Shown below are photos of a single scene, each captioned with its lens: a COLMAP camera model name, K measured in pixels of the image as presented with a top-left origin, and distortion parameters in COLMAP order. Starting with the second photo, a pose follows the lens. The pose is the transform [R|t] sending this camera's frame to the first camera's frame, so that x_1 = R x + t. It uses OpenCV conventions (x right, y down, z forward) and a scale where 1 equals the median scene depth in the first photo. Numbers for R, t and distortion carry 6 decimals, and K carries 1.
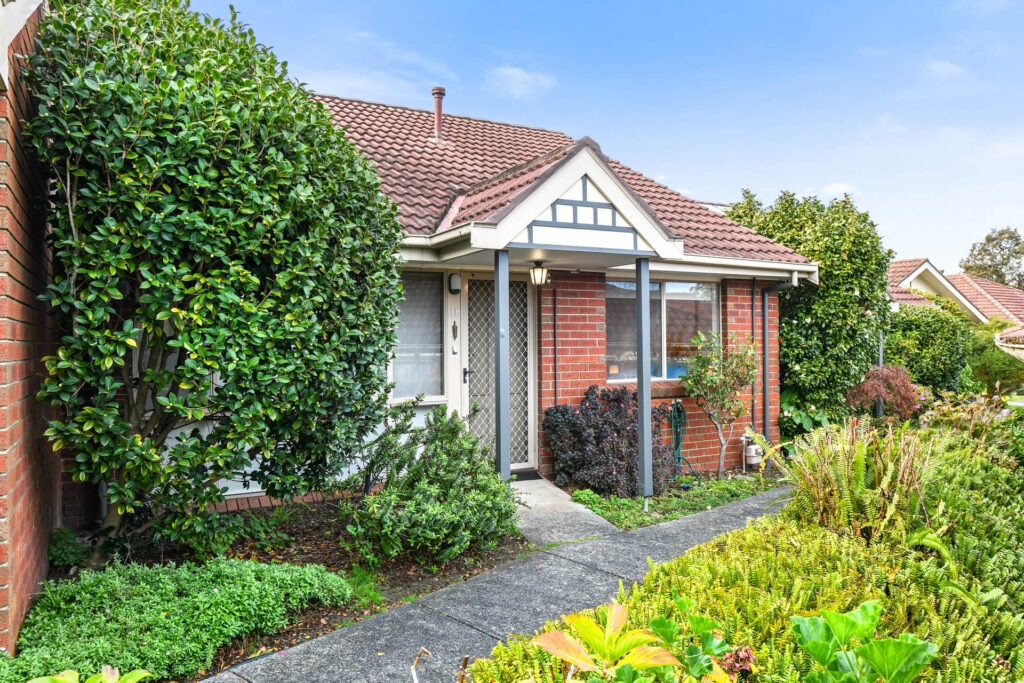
lens RADIAL K [[734.5, 0, 512.3], [0, 734.5, 340.0], [0, 0, 1]] dist [-0.012240, -0.000848]
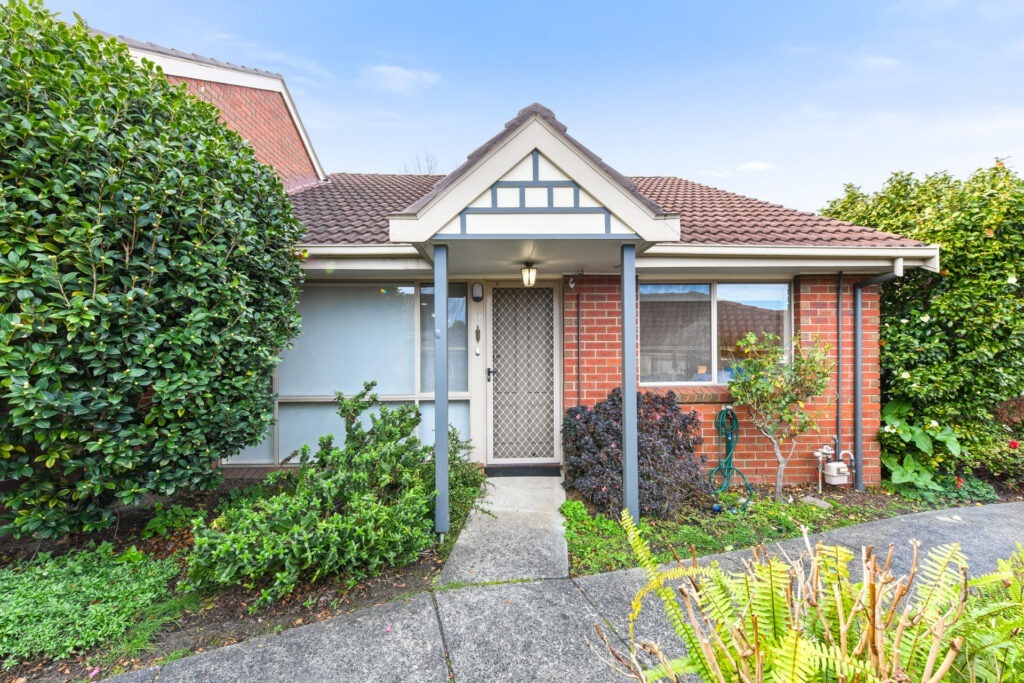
lens RADIAL K [[414.0, 0, 510.3], [0, 414.0, 350.0], [0, 0, 1]] dist [0.010954, -0.000169]
pose [[0.894364, 0.006116, -0.447298, 0.201964], [-0.000182, 0.999911, 0.013307, 0.002327], [0.447340, -0.011820, 0.894286, 0.379023]]
